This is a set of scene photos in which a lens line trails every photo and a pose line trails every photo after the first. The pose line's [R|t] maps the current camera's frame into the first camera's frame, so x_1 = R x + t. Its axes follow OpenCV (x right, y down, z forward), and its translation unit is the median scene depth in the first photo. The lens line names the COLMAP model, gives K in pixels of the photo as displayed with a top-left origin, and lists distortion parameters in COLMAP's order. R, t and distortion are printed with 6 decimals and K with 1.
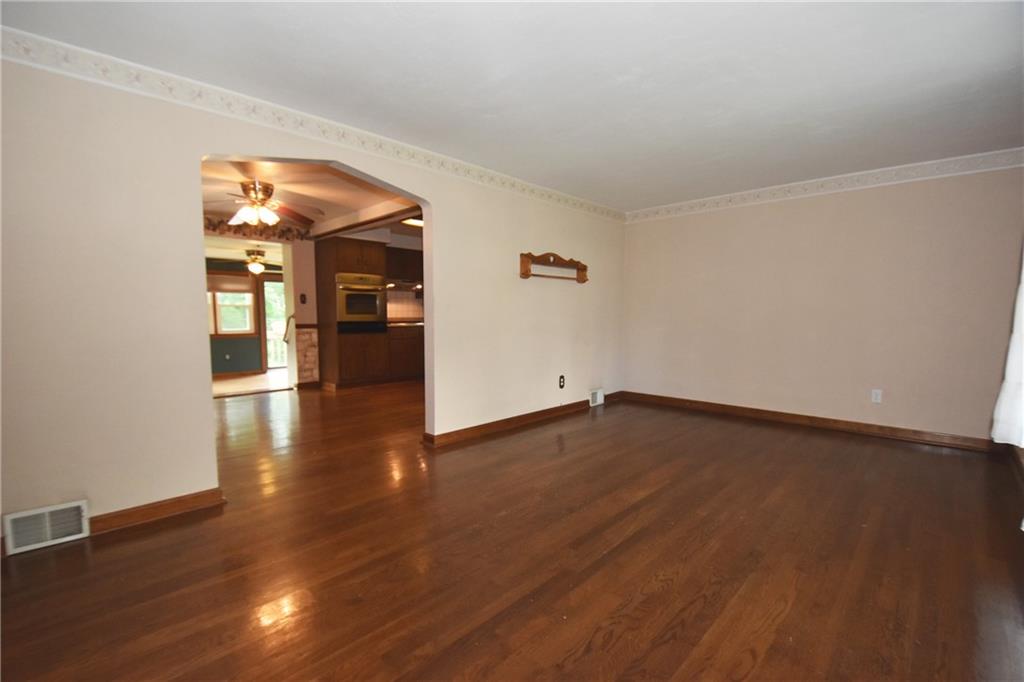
lens RADIAL K [[456.4, 0, 513.9], [0, 456.4, 342.8], [0, 0, 1]] dist [-0.008997, -0.003471]
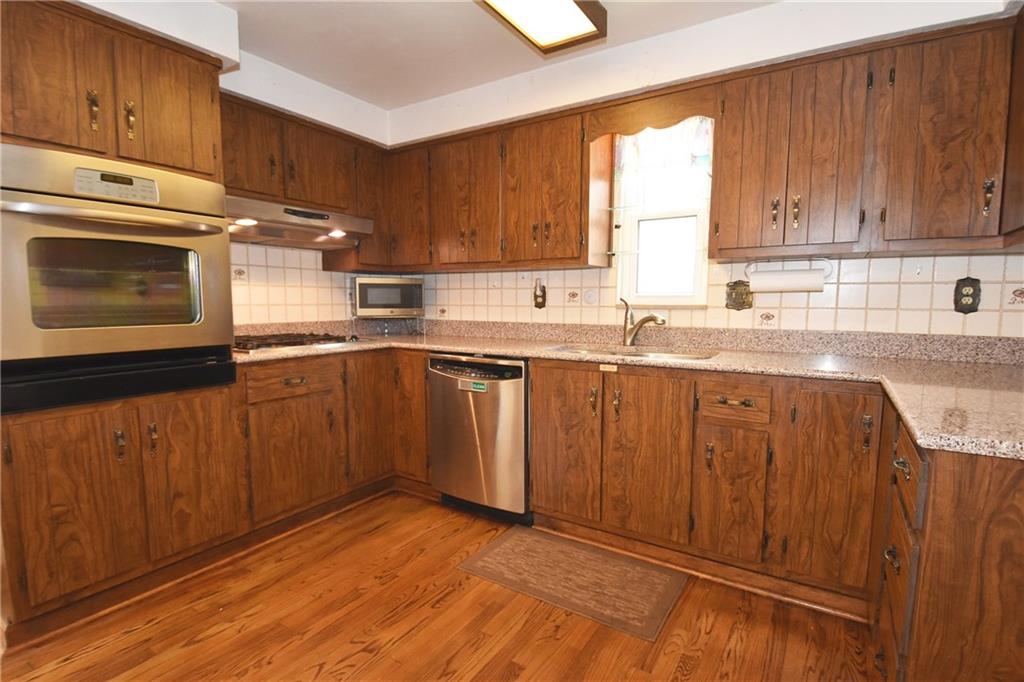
lens RADIAL K [[499.0, 0, 509.9], [0, 499.0, 348.6], [0, 0, 1]] dist [-0.002106, -0.001528]
pose [[0.981455, -0.016332, 0.190995, -0.173800], [0.009093, 0.999209, 0.038714, -0.058394], [-0.191476, -0.036260, 0.980827, 0.687834]]
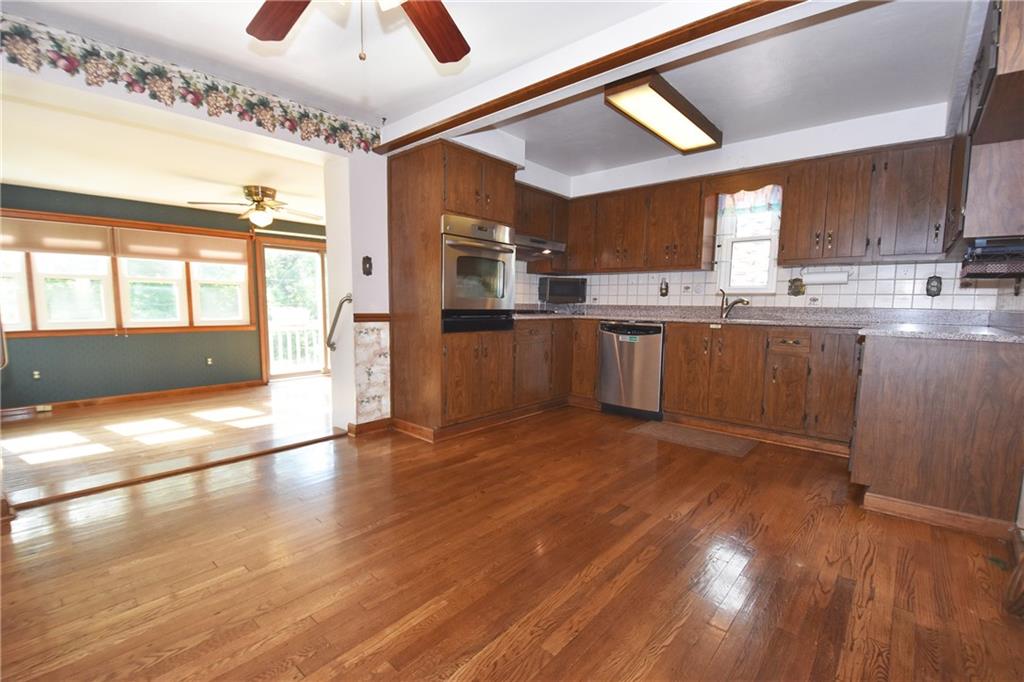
lens RADIAL K [[456.4, 0, 504.0], [0, 456.4, 350.7], [0, 0, 1]] dist [-0.008997, -0.003471]
pose [[0.999469, 0.010212, 0.030943, -0.317490], [-0.011506, 0.999054, 0.041936, -0.022168], [-0.030486, -0.042270, 0.998641, 0.460401]]
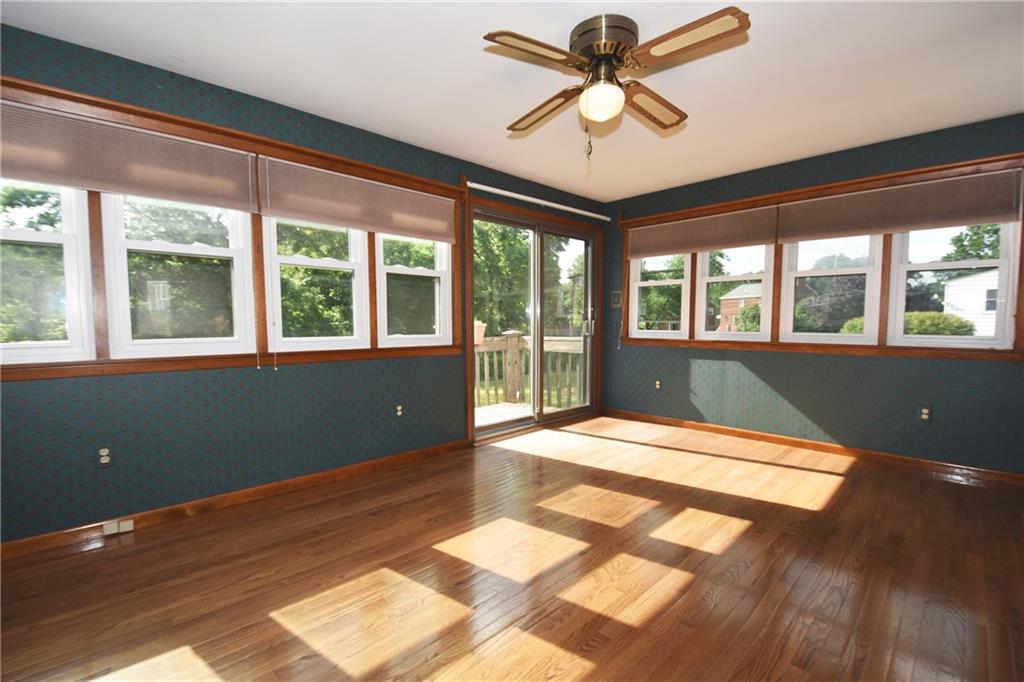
lens RADIAL K [[456.4, 0, 510.4], [0, 456.4, 348.7], [0, 0, 1]] dist [-0.008997, -0.003471]
pose [[0.999097, 0.003979, -0.042306, -0.744354], [-0.004058, 0.999990, -0.001774, -0.025125], [0.042299, 0.001944, 0.999103, 0.895357]]
